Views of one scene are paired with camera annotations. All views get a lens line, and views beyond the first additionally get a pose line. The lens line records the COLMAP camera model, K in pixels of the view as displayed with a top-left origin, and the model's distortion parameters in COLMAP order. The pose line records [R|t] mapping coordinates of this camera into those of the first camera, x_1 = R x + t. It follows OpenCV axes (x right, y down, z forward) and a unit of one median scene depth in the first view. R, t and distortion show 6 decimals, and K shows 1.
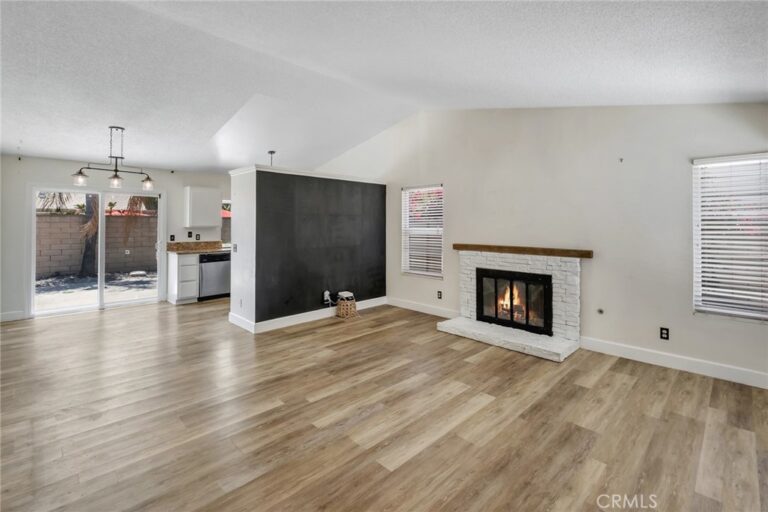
lens RADIAL K [[347.6, 0, 383.1], [0, 347.6, 221.9], [0, 0, 1]] dist [-0.000119, -0.000379]
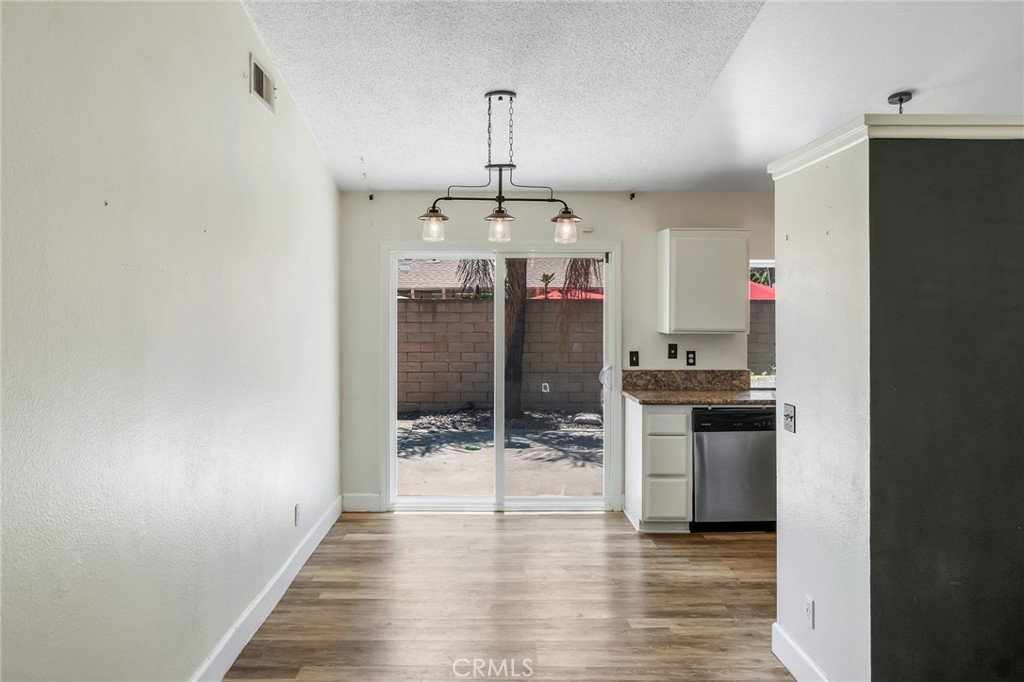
lens RADIAL K [[759.5, 0, 509.4], [0, 759.5, 297.7], [0, 0, 1]] dist [0.003466, -0.000691]
pose [[0.734900, -0.012214, -0.678065, -0.114634], [0.006409, 0.999918, -0.011065, -0.015922], [0.678145, 0.003786, 0.734918, 0.256226]]
